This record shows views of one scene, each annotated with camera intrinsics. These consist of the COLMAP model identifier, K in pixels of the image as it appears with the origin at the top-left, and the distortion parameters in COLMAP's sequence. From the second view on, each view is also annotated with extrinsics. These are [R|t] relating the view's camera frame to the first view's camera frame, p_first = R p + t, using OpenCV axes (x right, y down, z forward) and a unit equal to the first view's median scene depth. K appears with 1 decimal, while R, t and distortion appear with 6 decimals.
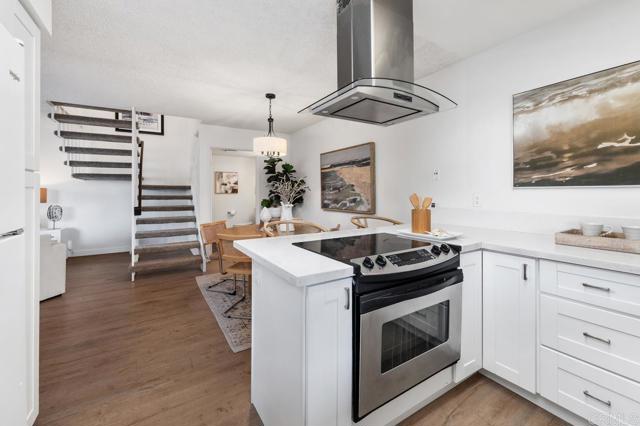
lens RADIAL K [[262.6, 0, 321.8], [0, 262.6, 194.0], [0, 0, 1]] dist [-0.001029, -0.000186]
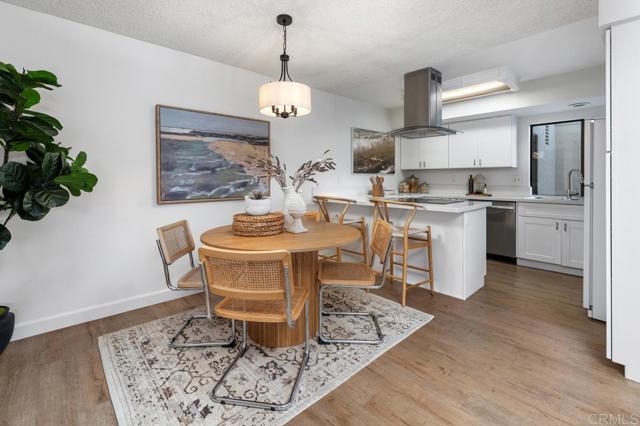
lens RADIAL K [[290.5, 0, 314.7], [0, 290.5, 179.7], [0, 0, 1]] dist [-0.005101, -0.000510]
pose [[-0.159528, -0.004574, 0.987183, -0.842220], [0.003943, 0.999978, 0.005270, 0.006152], [-0.987186, 0.004734, -0.159506, 0.974201]]
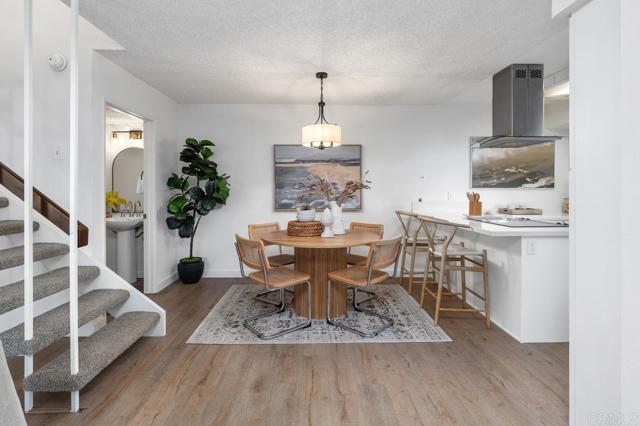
lens RADIAL K [[313.8, 0, 315.0], [0, 313.8, 188.2], [0, 0, 1]] dist [0.000101, -0.000411]
pose [[0.533852, 0.004147, 0.845568, -0.985153], [0.003348, 0.999970, -0.007018, -0.007647], [-0.845571, 0.006578, 0.533822, 0.451192]]
